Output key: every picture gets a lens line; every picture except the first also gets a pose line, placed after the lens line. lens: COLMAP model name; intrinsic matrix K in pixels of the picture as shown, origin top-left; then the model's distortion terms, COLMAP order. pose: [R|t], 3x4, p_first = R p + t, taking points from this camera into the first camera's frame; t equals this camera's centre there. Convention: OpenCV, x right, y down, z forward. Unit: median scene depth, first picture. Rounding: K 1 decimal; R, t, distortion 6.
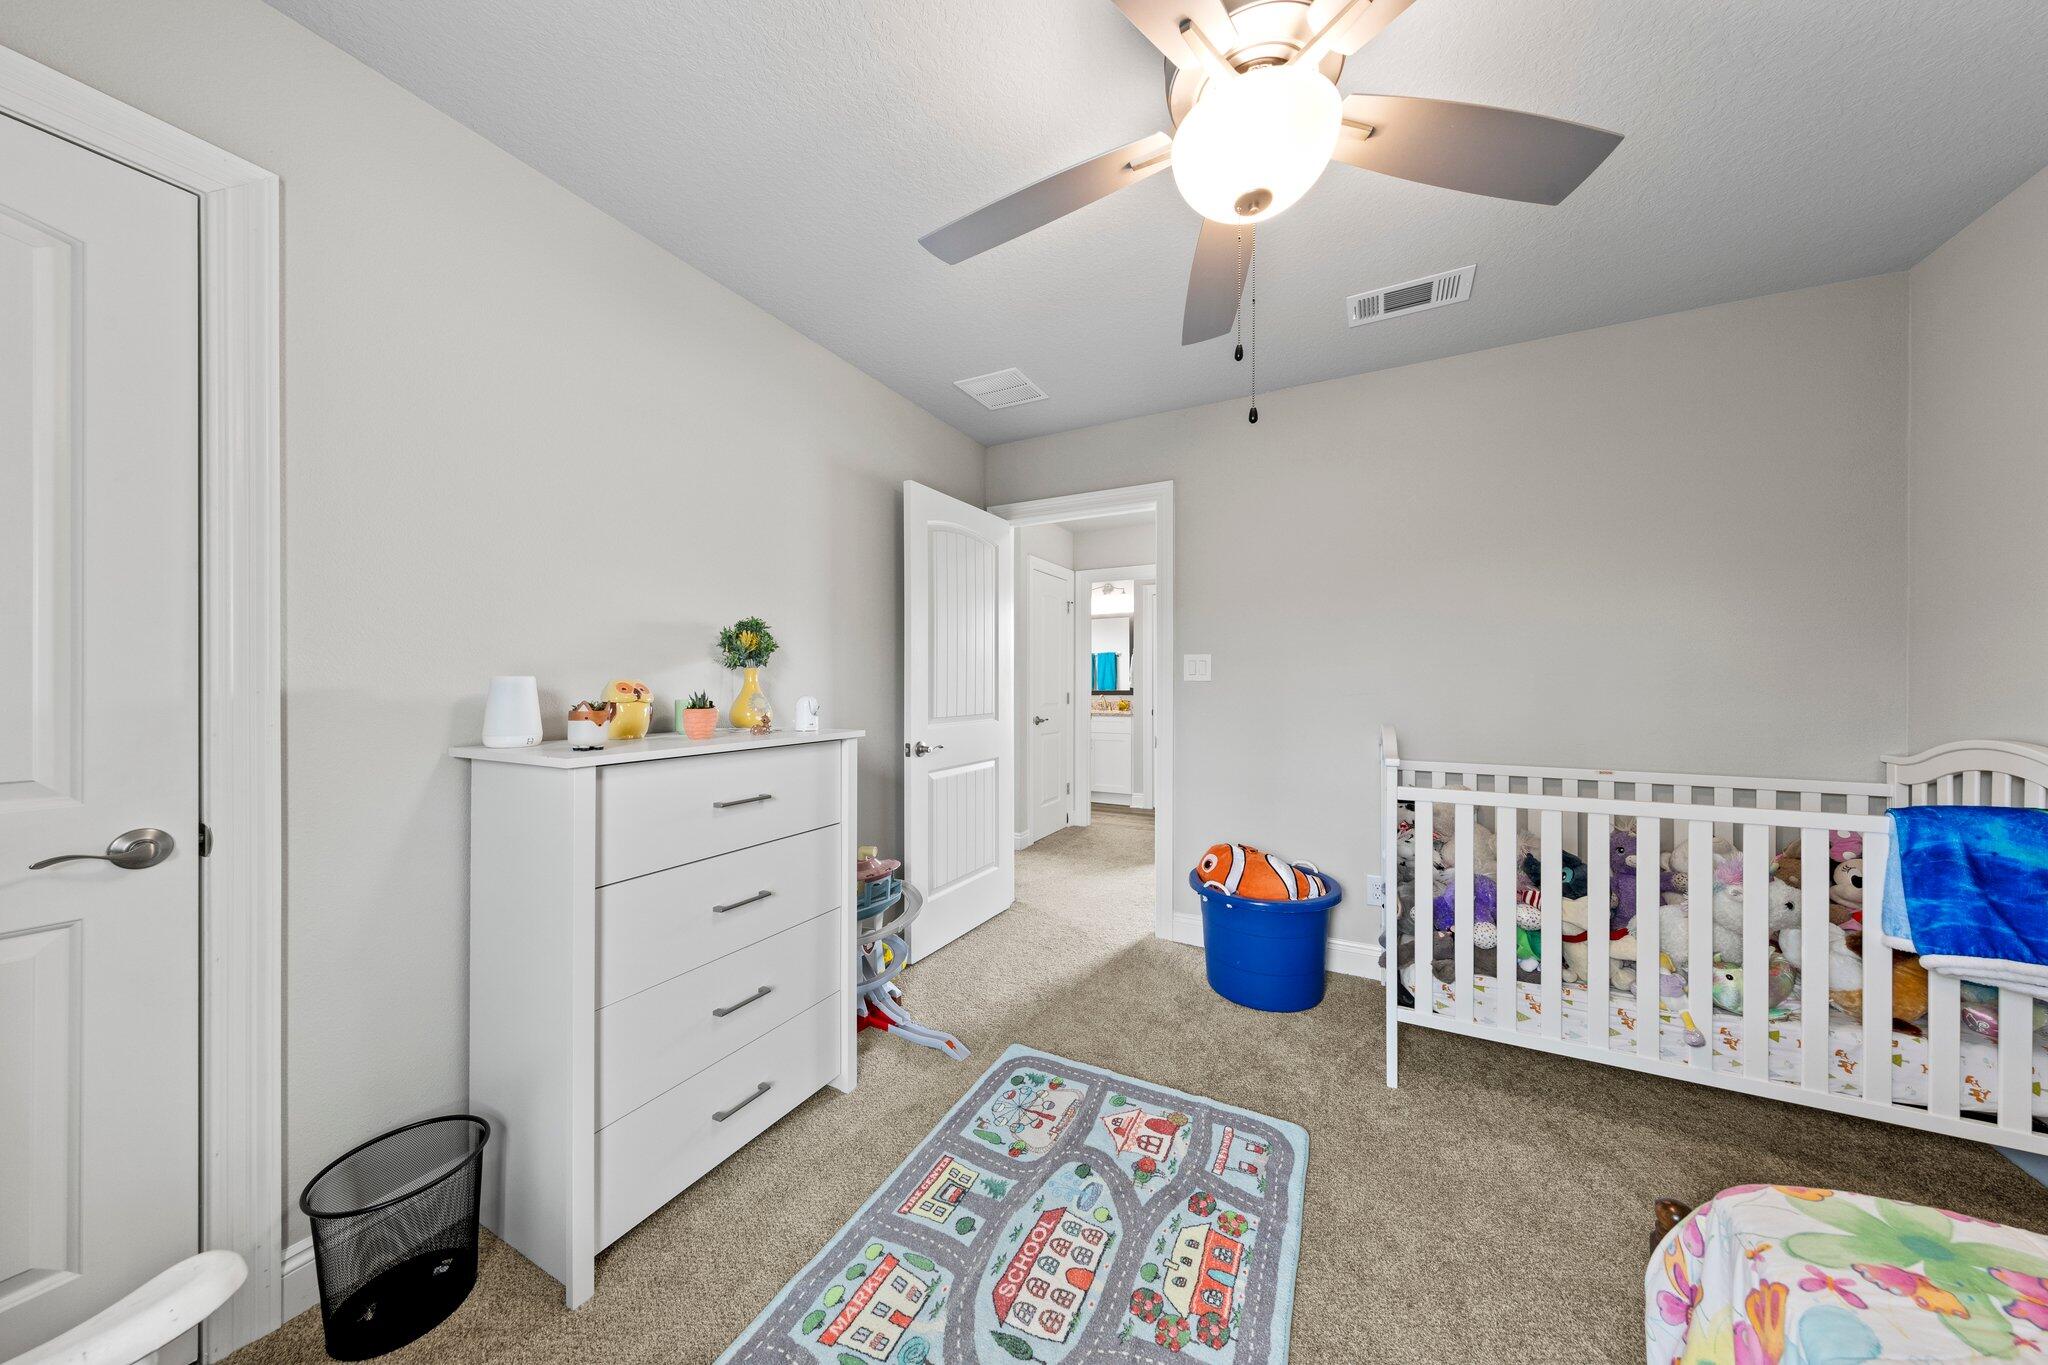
lens RADIAL K [[671.7, 0, 1019.2], [0, 671.7, 682.7], [0, 0, 1]] dist [0.000091, 0.000001]
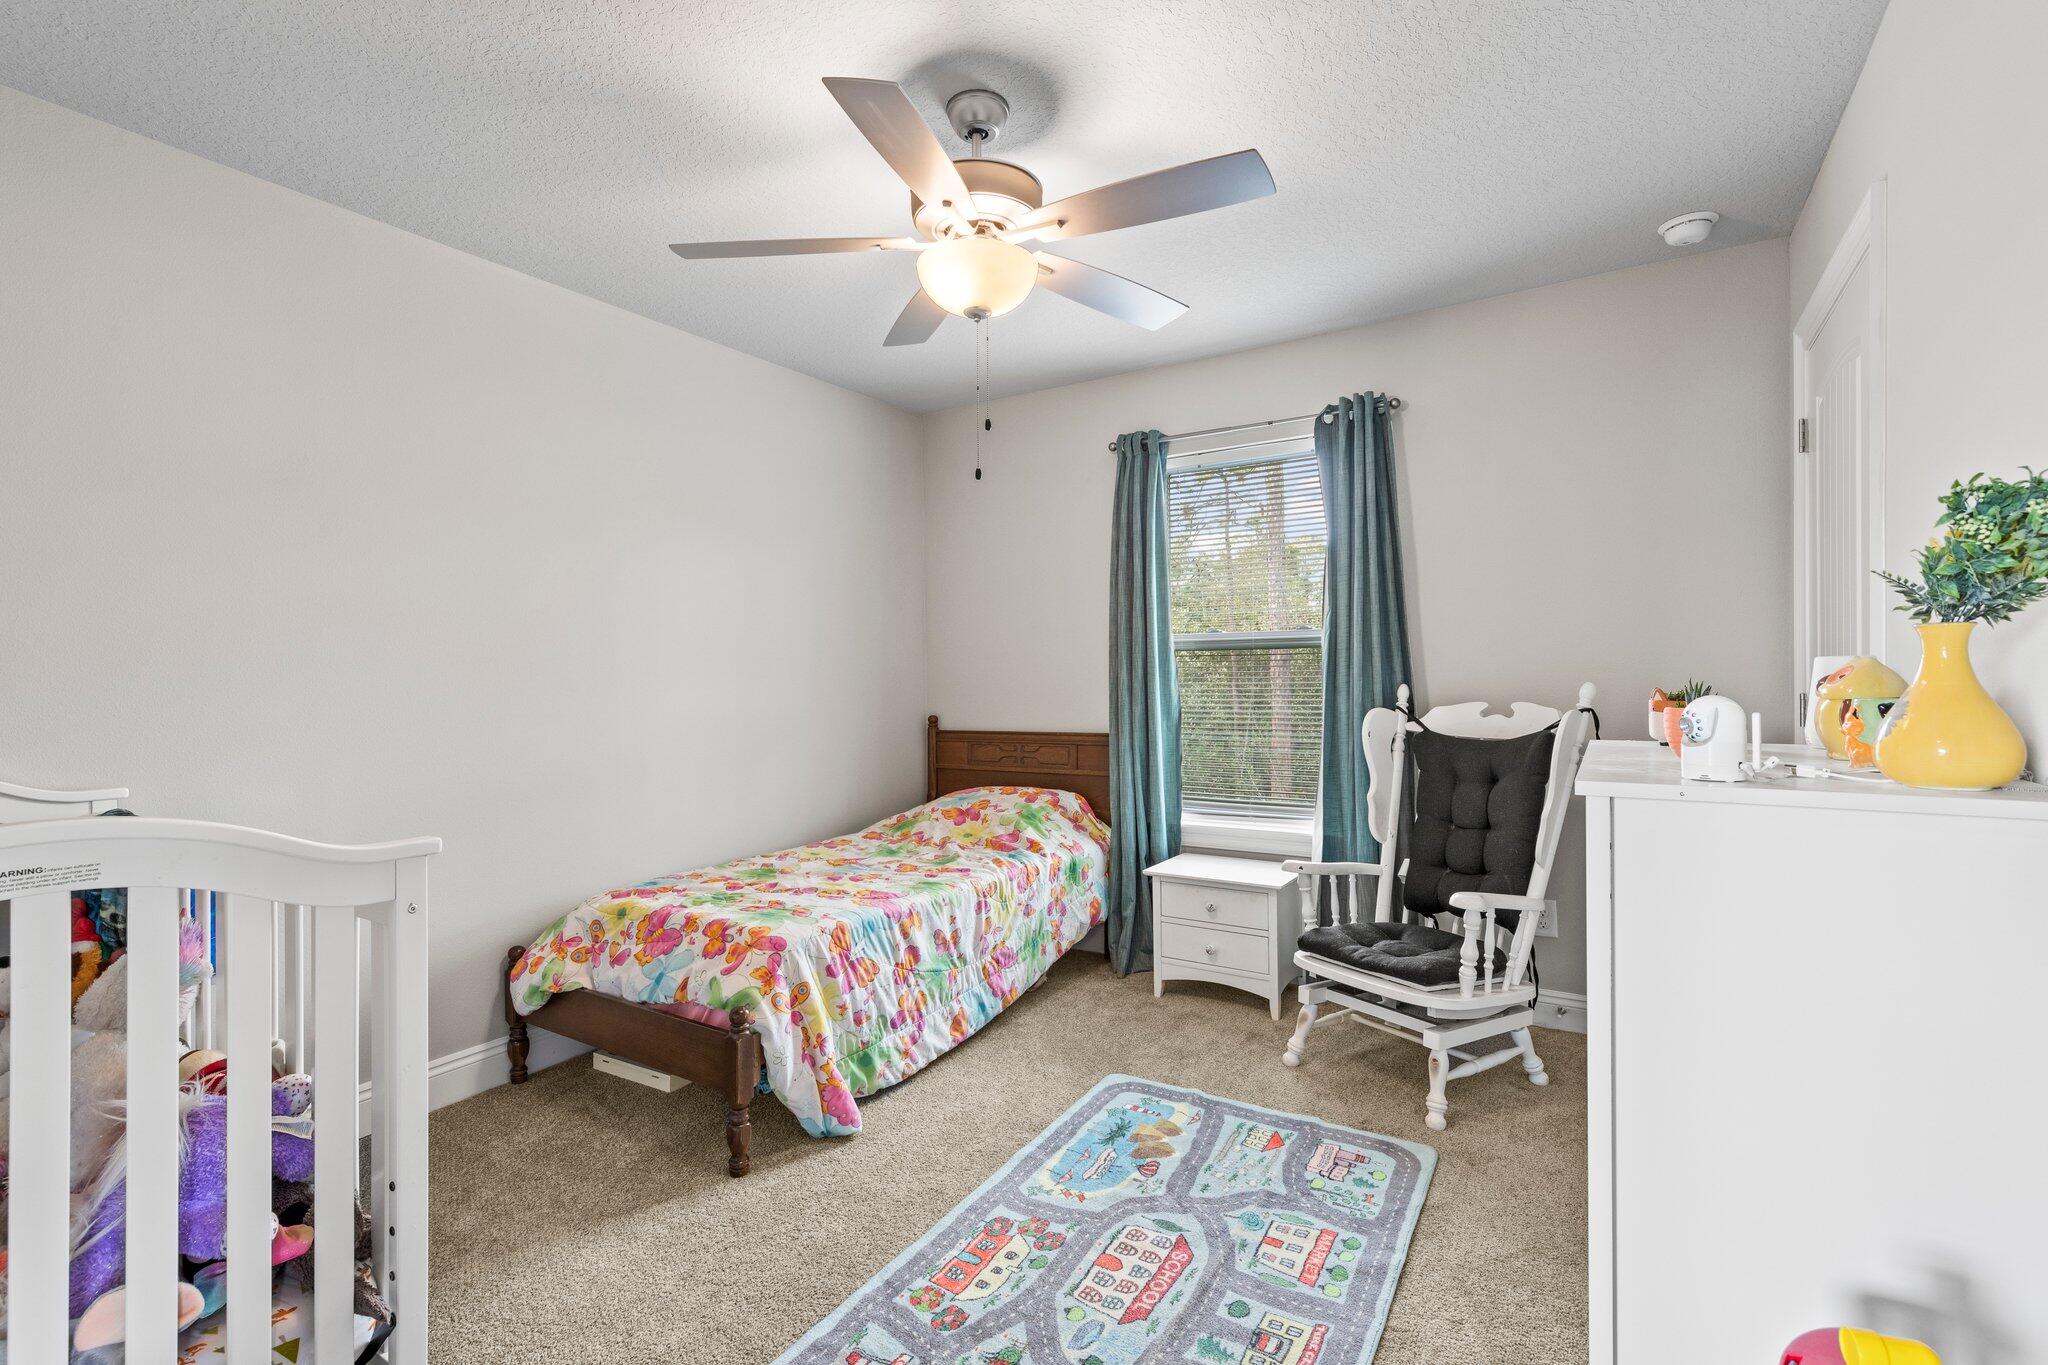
lens RADIAL K [[927.4, 0, 1024.8], [0, 927.4, 683.8], [0, 0, 1]] dist [0.002790, 0.000102]
pose [[-0.997227, 0.009892, 0.073758, 0.097791], [0.010335, 0.999931, 0.005625, 0.004753], [-0.073698, 0.006371, -0.997260, 2.246616]]
